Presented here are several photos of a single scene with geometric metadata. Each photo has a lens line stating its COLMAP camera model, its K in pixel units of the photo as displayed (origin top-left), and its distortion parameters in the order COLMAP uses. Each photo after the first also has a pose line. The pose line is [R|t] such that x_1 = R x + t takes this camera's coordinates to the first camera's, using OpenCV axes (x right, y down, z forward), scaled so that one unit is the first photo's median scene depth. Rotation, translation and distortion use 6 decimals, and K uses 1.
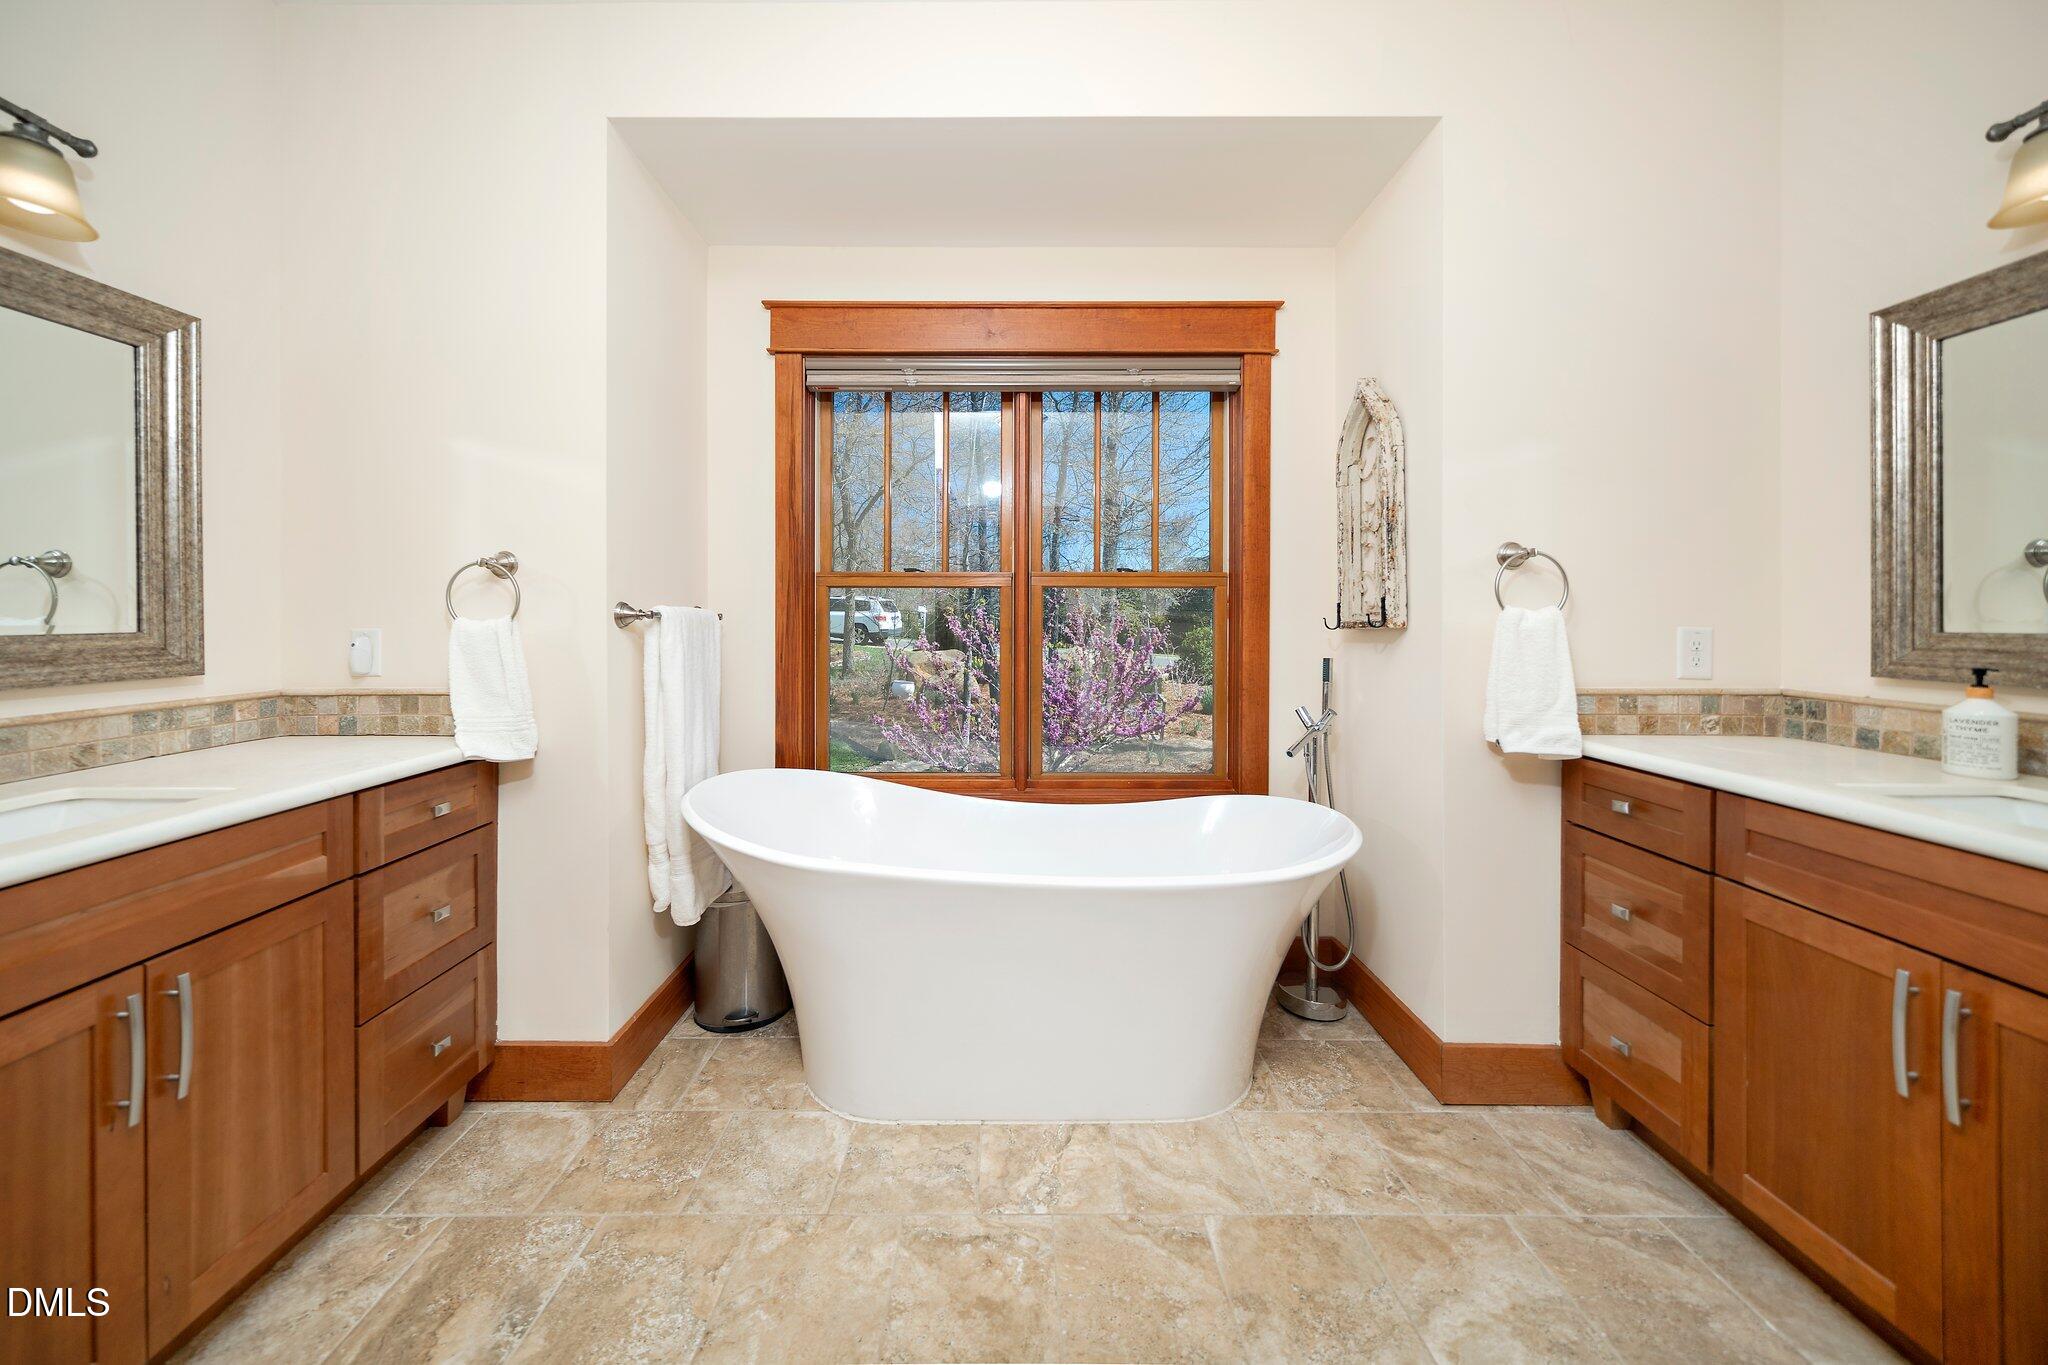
lens RADIAL K [[714.7, 0, 986.3], [0, 714.7, 635.1], [0, 0, 1]] dist [0.008201, -0.000219]
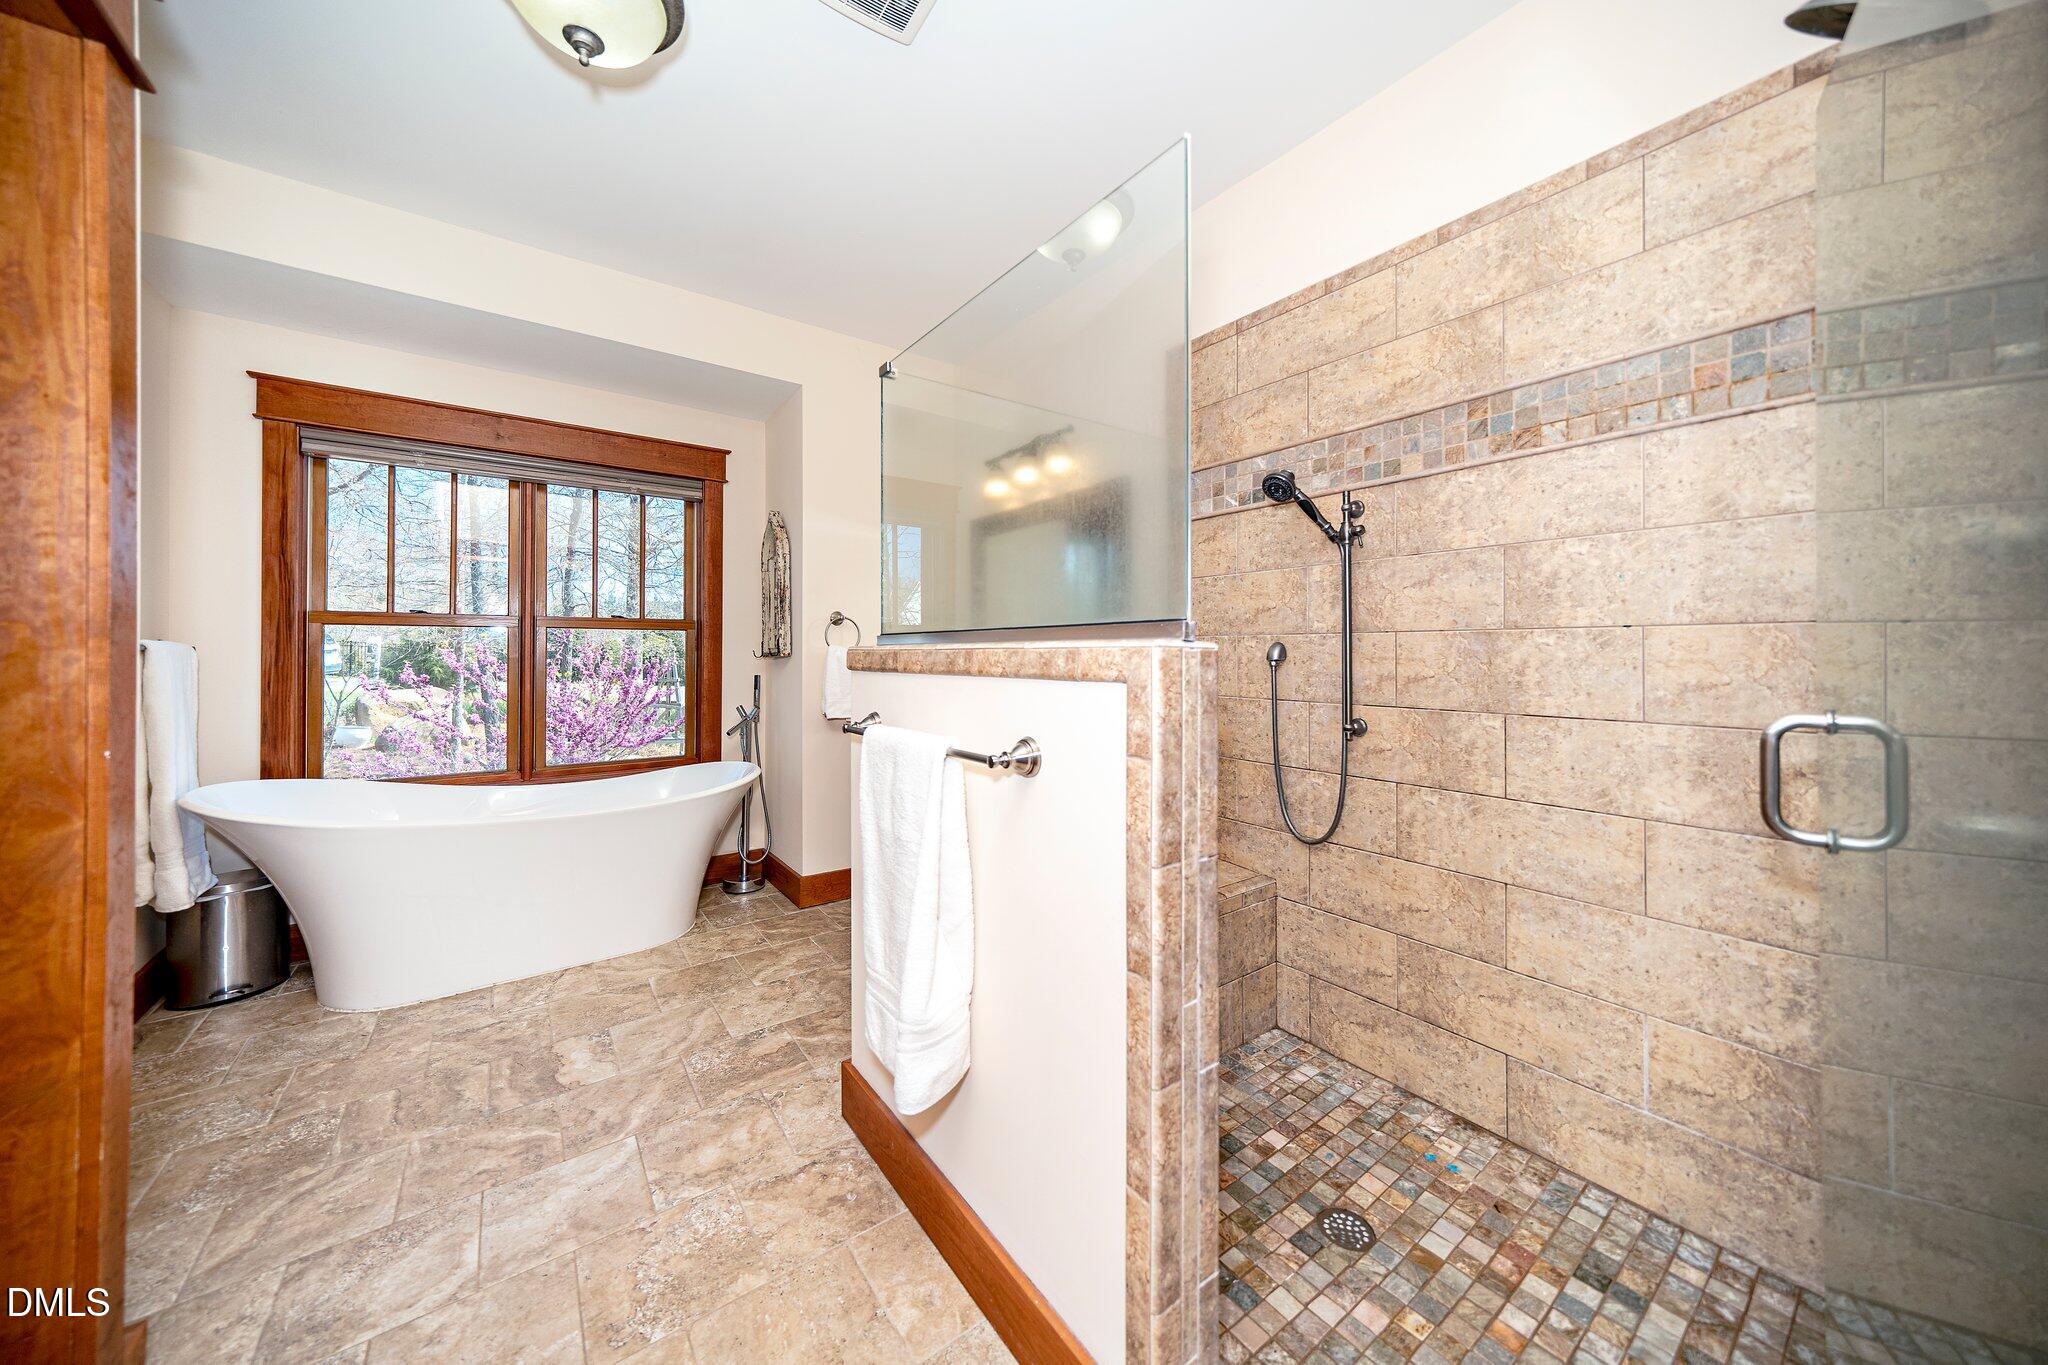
lens RADIAL K [[714.7, 0, 1025.0], [0, 714.7, 655.0], [0, 0, 1]] dist [0.008201, -0.000219]
pose [[0.800728, -0.003612, 0.599018, -0.016747], [0.014222, 0.999815, -0.012982, 0.021256], [-0.598860, 0.018915, 0.800630, -0.899845]]
